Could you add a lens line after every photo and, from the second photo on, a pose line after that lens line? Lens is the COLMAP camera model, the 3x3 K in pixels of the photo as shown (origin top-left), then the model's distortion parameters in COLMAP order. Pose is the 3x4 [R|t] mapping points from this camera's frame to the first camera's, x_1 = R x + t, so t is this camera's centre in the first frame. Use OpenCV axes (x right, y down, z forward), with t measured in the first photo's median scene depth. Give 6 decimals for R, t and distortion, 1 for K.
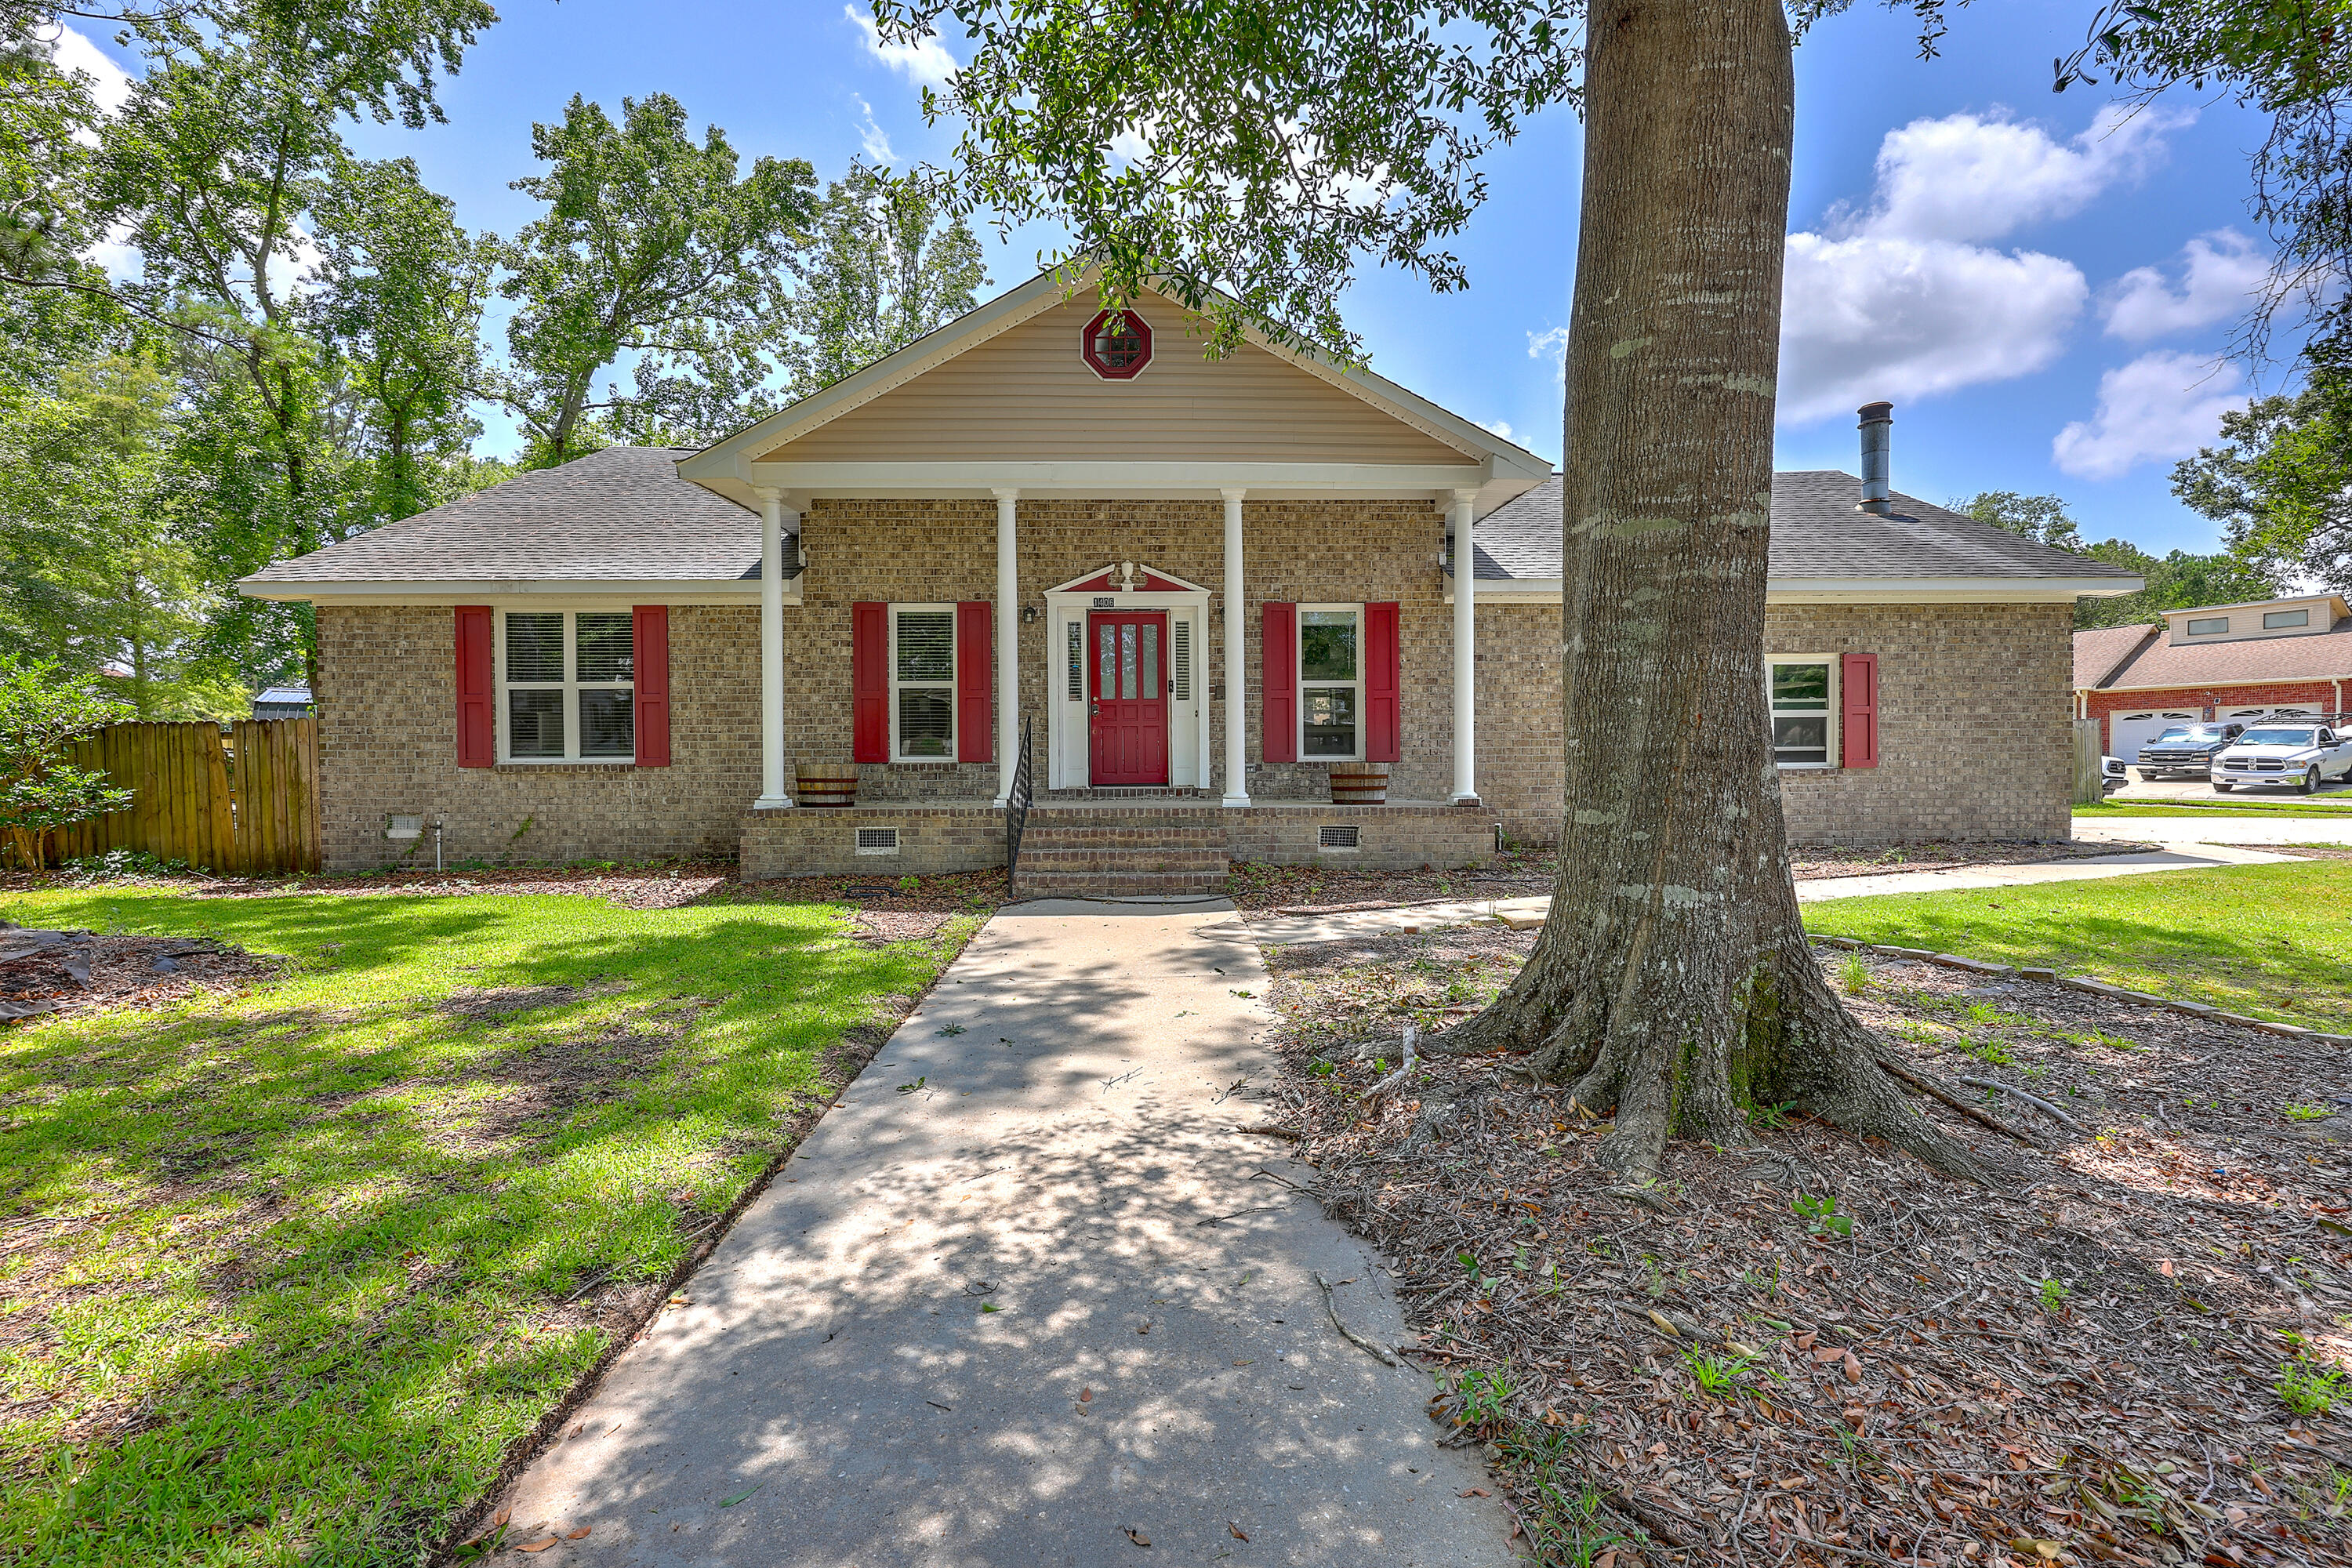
lens RADIAL K [[1039.2, 0, 1172.2], [0, 1039.2, 779.6], [0, 0, 1]] dist [-0.003557, -0.000383]
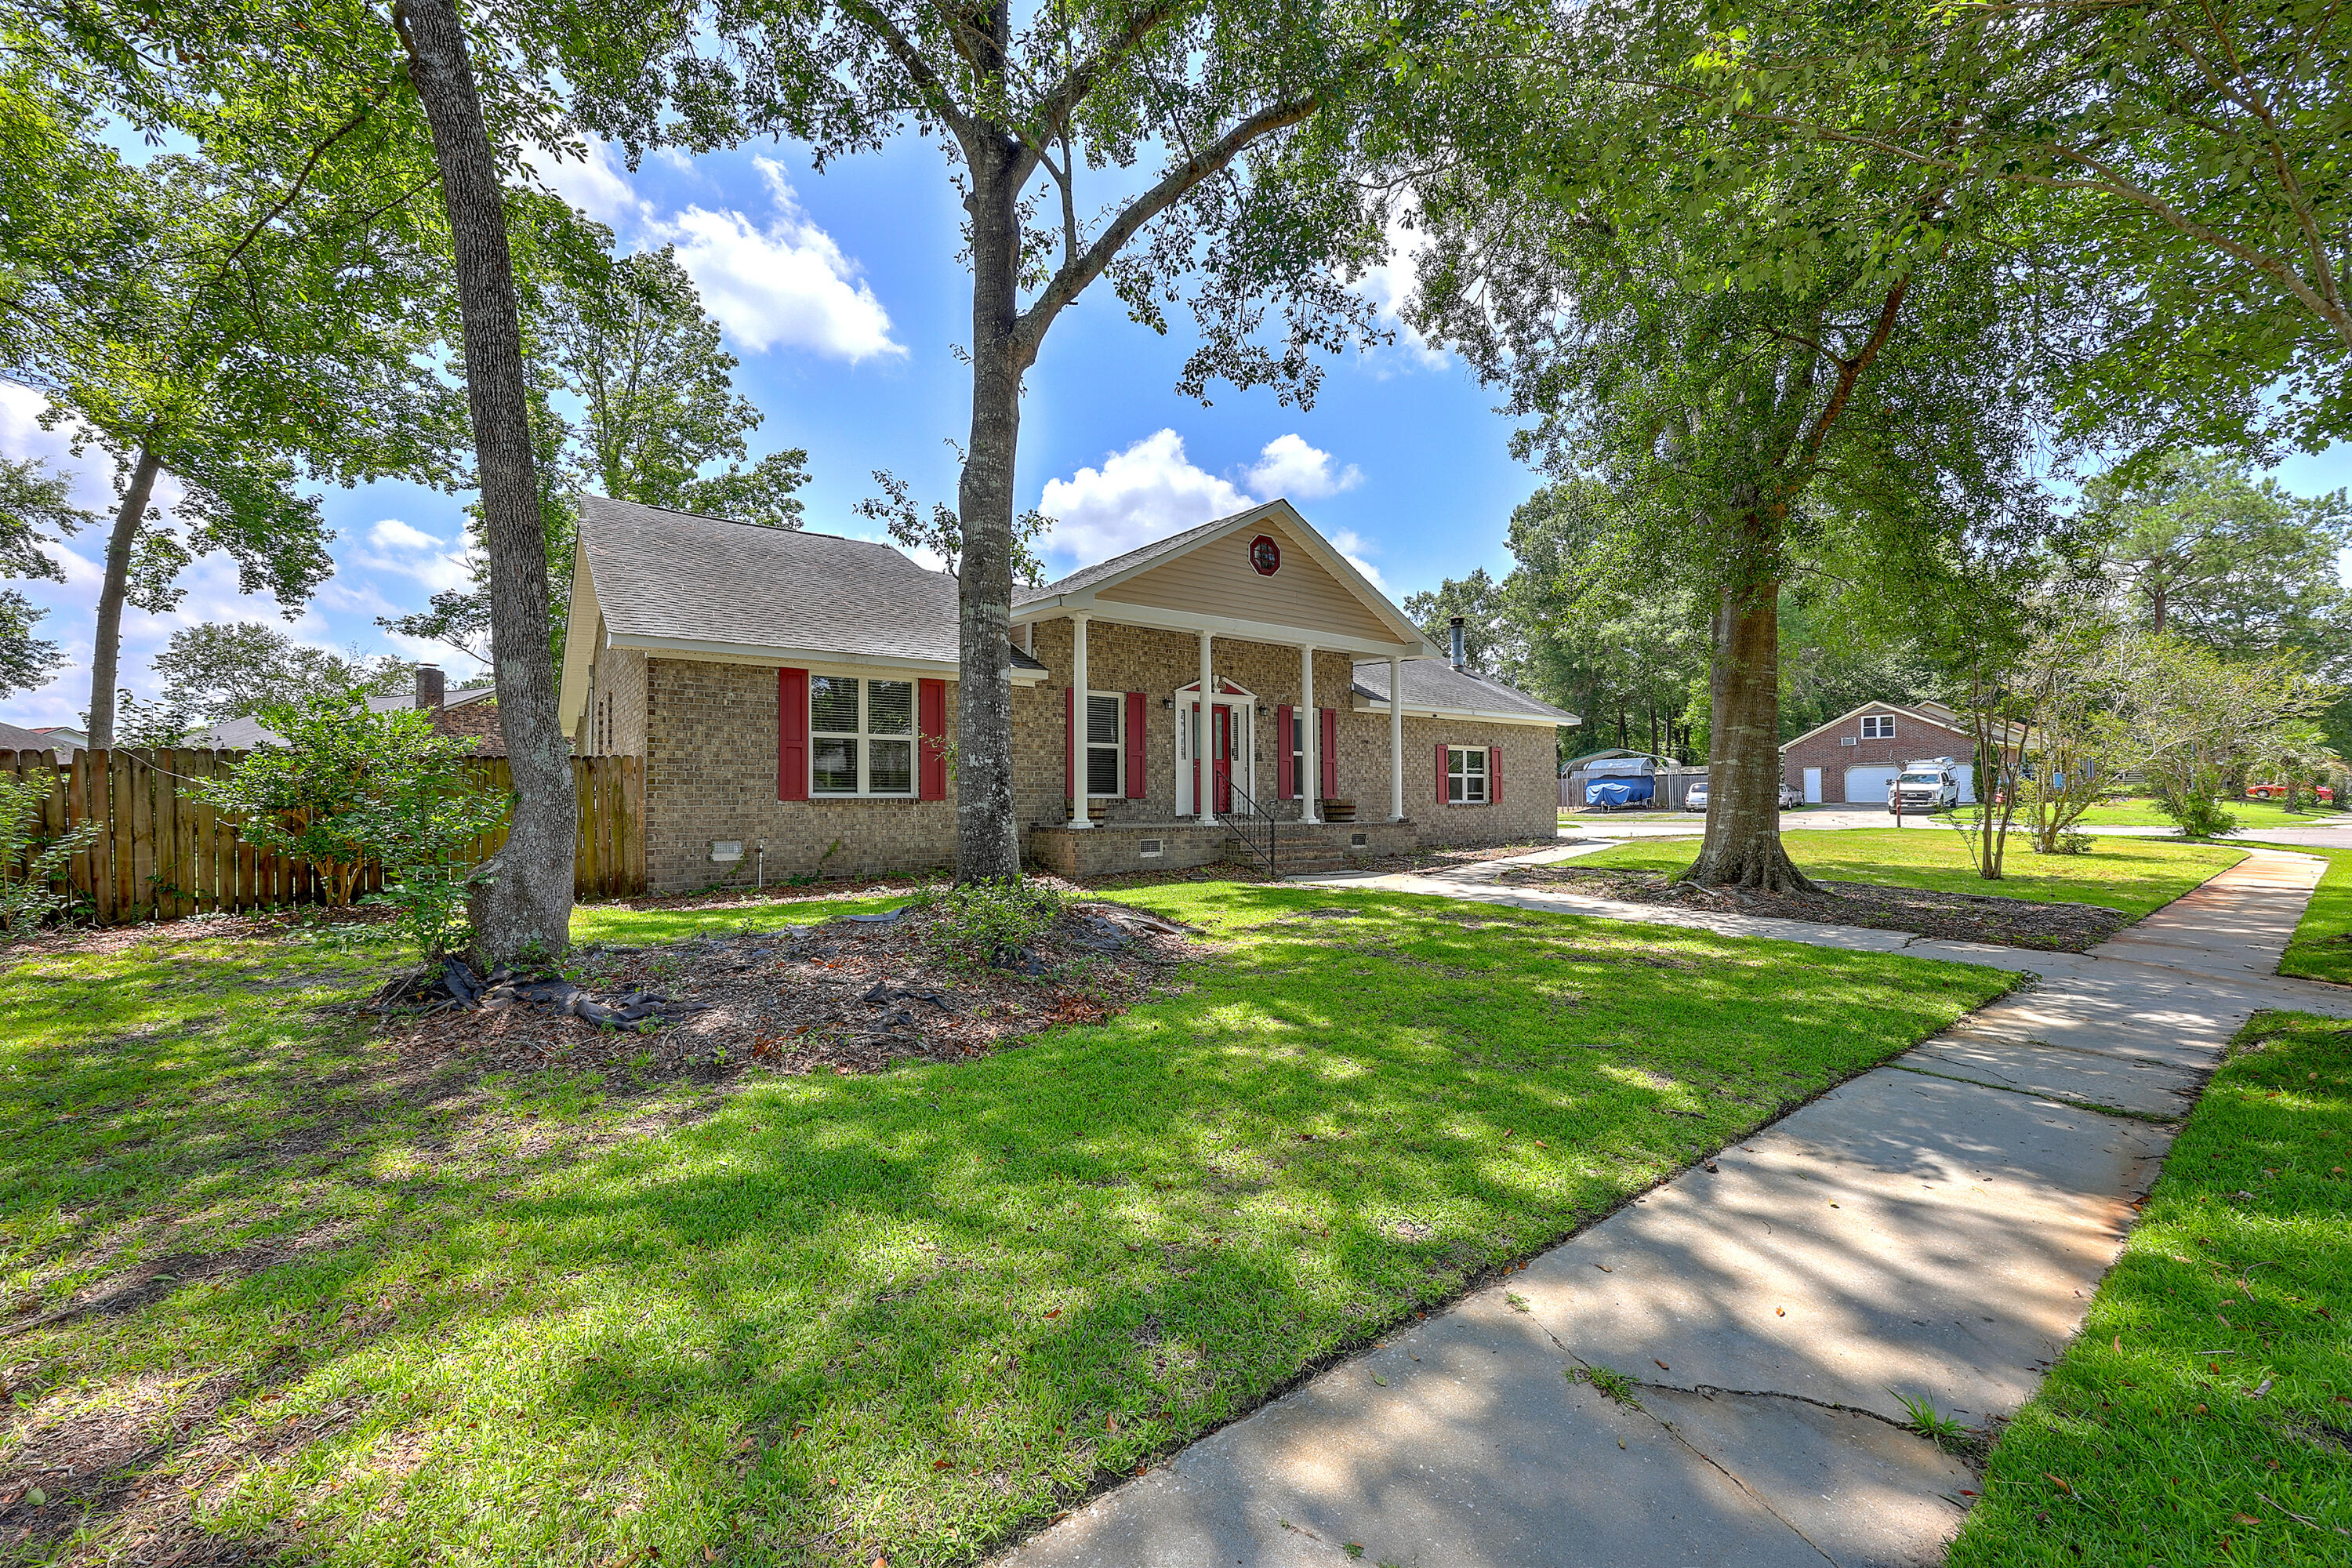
lens RADIAL K [[935.1, 0, 1145.8], [0, 935.1, 769.3], [0, 0, 1]] dist [-0.000771, -0.000393]
pose [[0.831692, 0.021942, 0.554803, -0.929877], [0.009355, 0.998523, -0.053514, 0.014294], [-0.555158, 0.049697, 0.830259, -0.139763]]
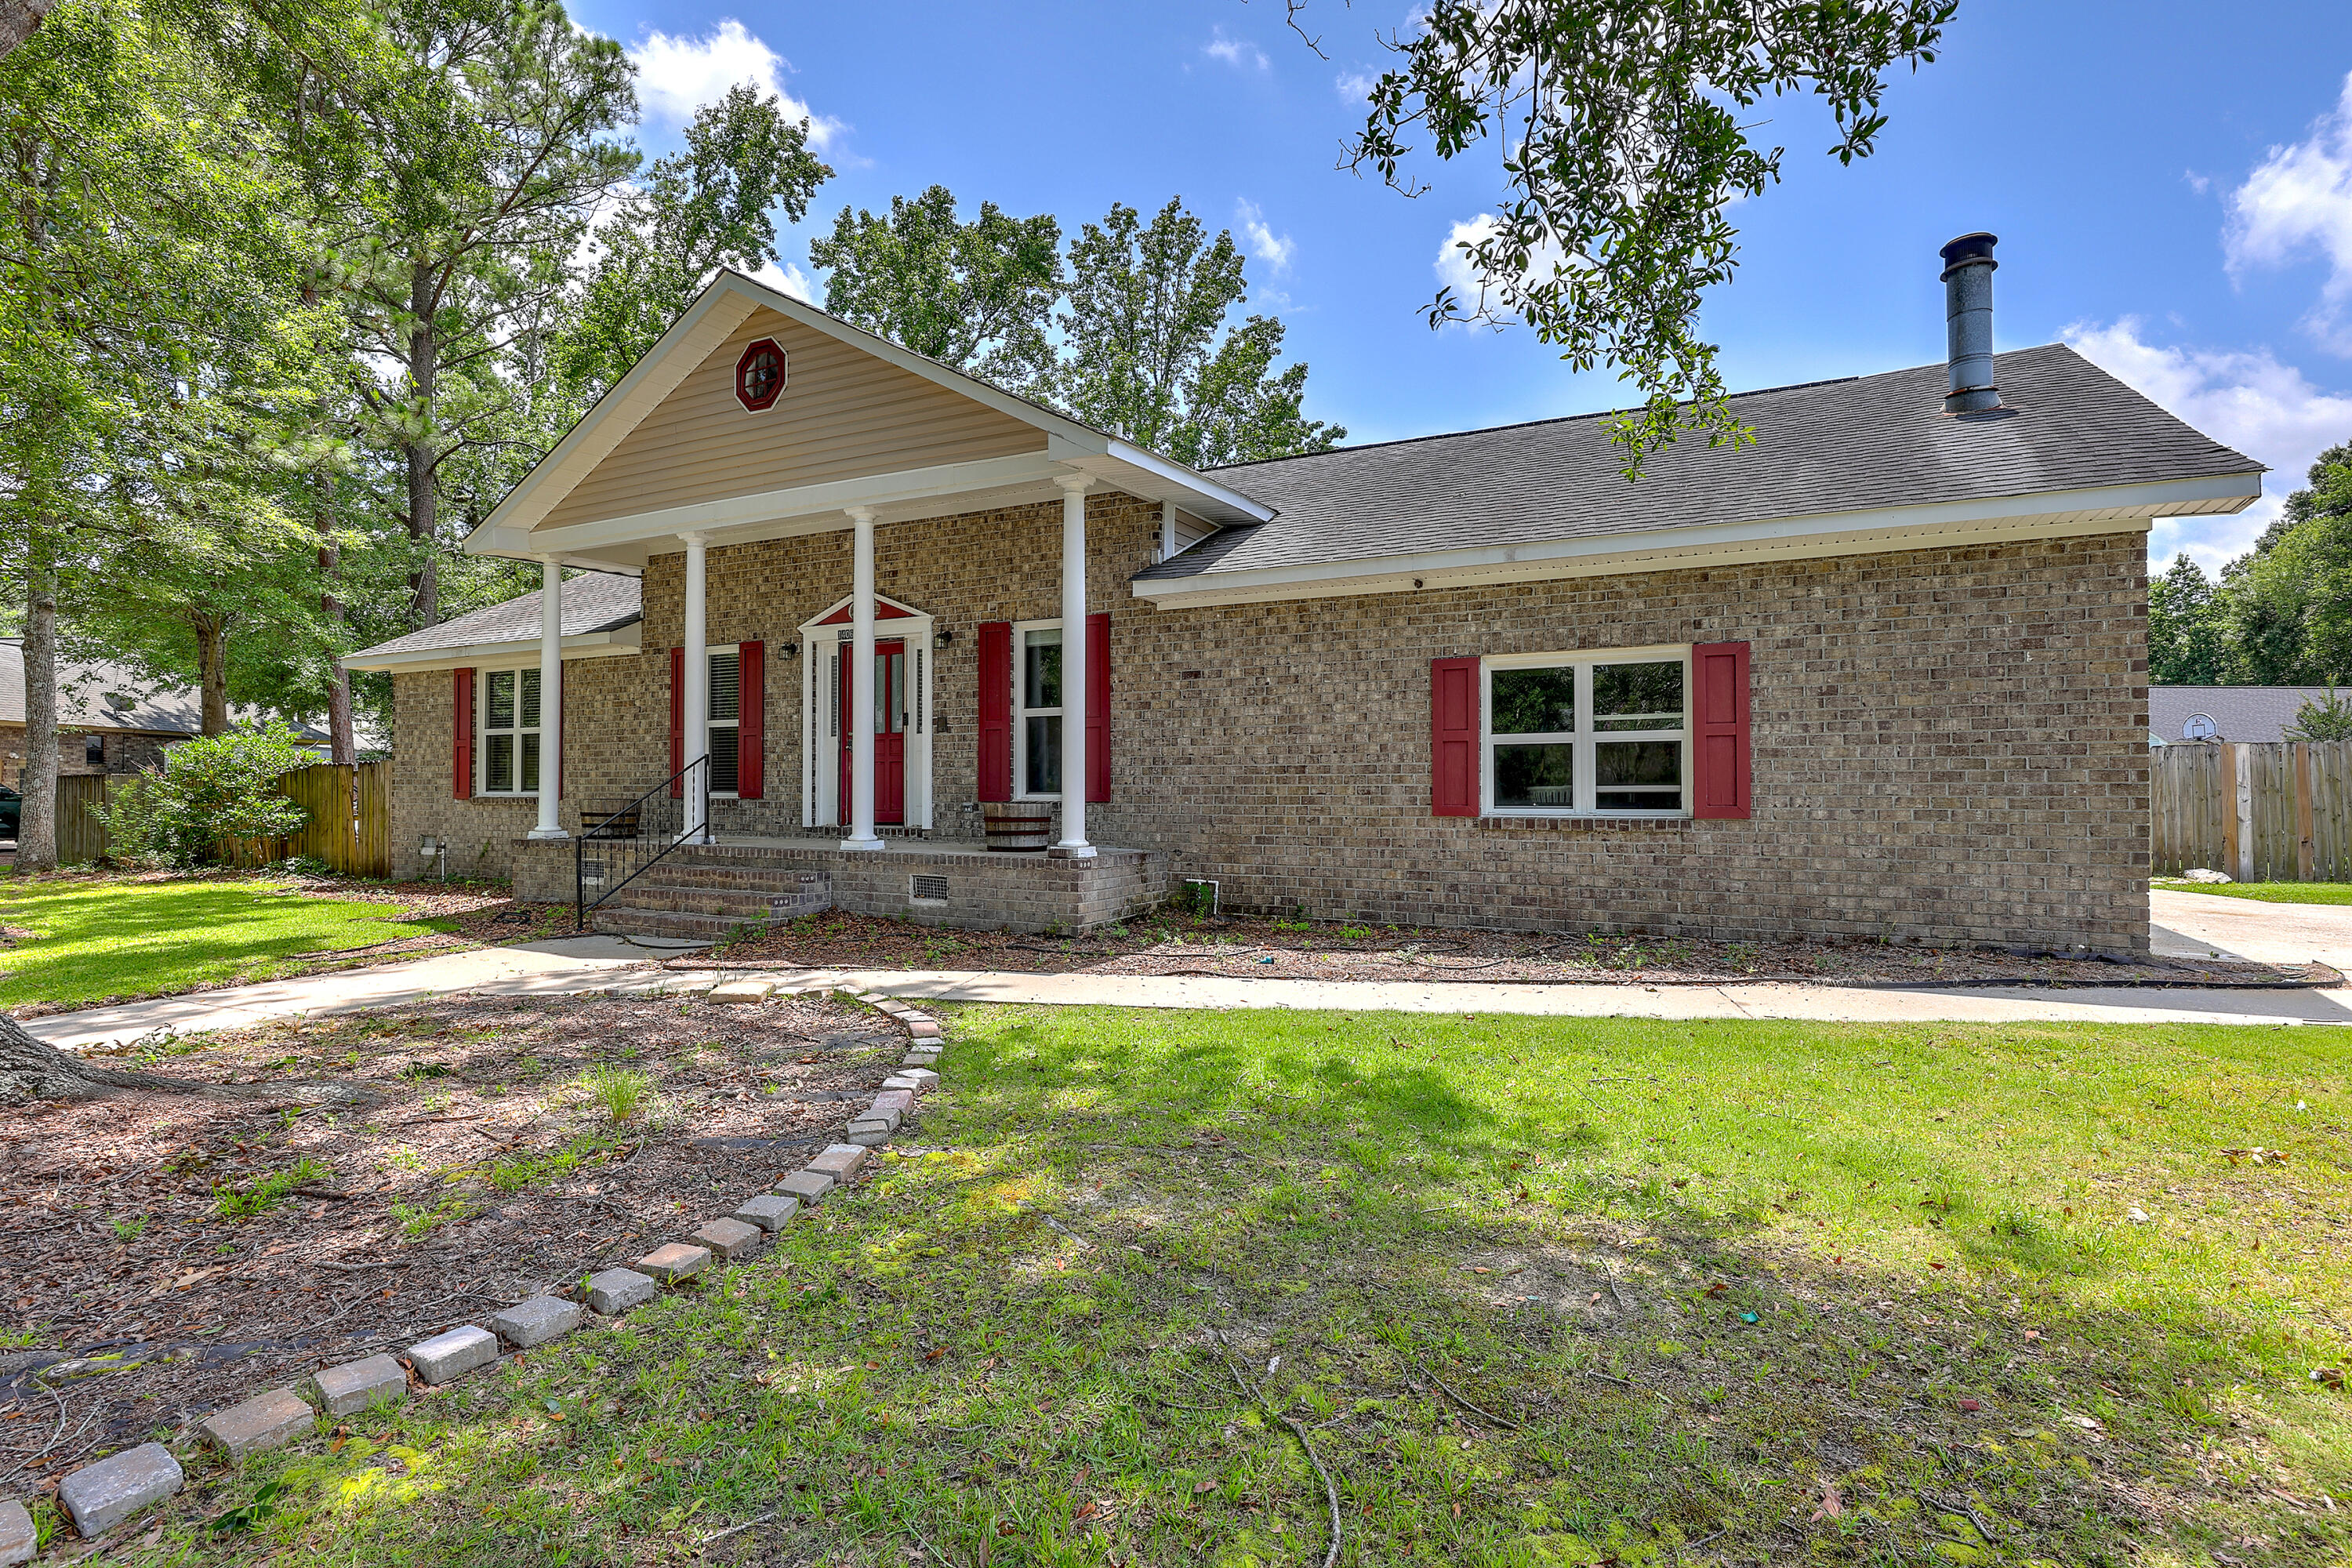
lens RADIAL K [[1149.2, 0, 1176.0], [0, 1149.2, 784.0], [0, 0, 1]] dist [-0.004254, -0.000746]
pose [[0.879921, 0.002022, -0.475115, 0.706251], [-0.019388, 0.999311, -0.031654, -0.003602], [0.474724, 0.037065, 0.879354, 0.210432]]
